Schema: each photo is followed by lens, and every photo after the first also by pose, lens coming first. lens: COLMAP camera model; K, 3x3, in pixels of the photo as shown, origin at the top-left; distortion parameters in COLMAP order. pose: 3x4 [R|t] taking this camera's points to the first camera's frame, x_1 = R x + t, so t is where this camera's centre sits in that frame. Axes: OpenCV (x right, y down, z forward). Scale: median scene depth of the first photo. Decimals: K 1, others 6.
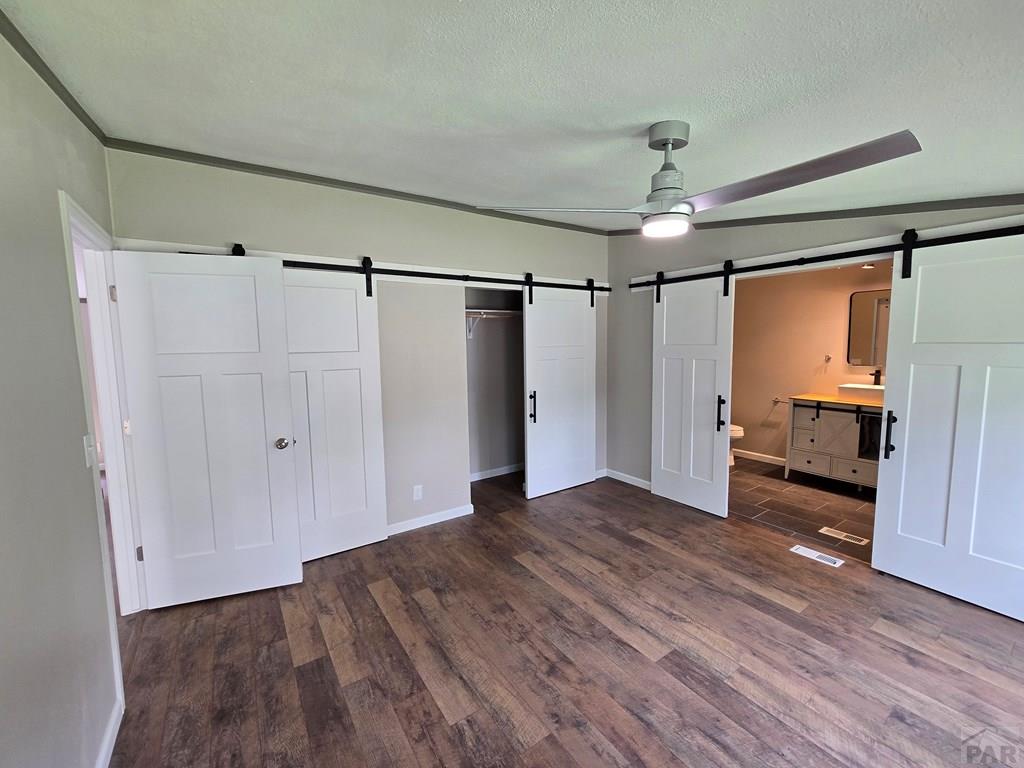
lens RADIAL K [[423.5, 0, 512.0], [0, 423.5, 384.0], [0, 0, 1]] dist [-0.003799, -0.000556]
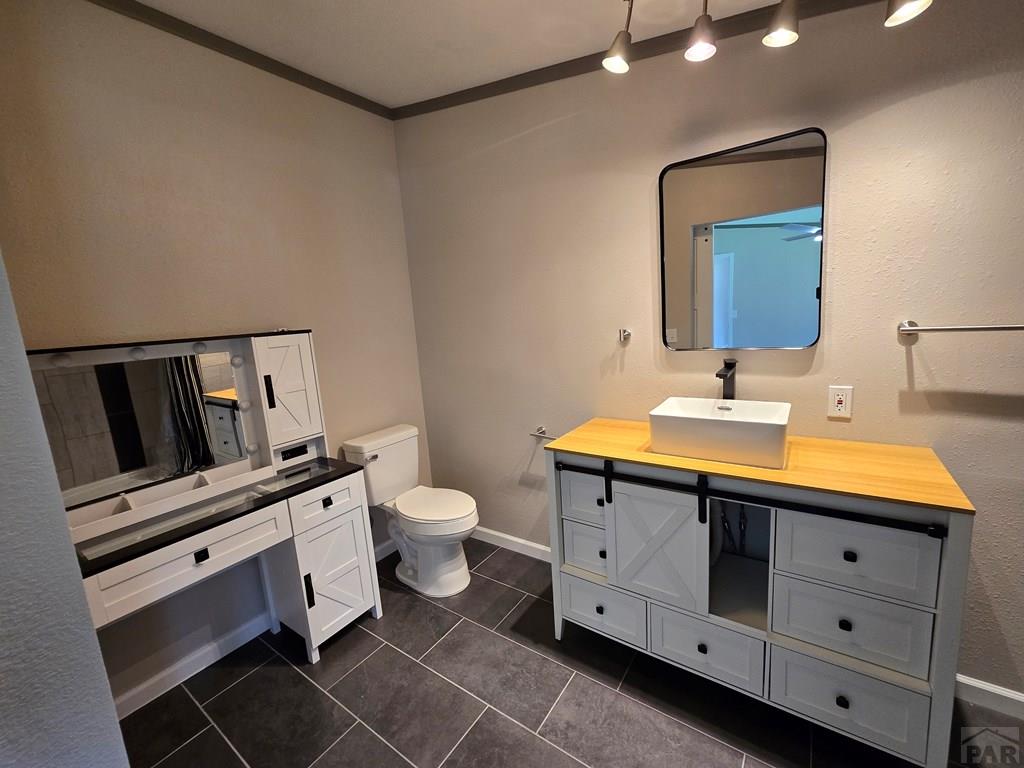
lens RADIAL K [[422.6, 0, 516.9], [0, 422.6, 381.9], [0, 0, 1]] dist [-0.001441, 0.000897]
pose [[0.932935, -0.105018, 0.344388, 0.530385], [0.088571, 0.994063, 0.063193, -0.055191], [-0.348980, -0.028452, 0.936698, 0.682996]]
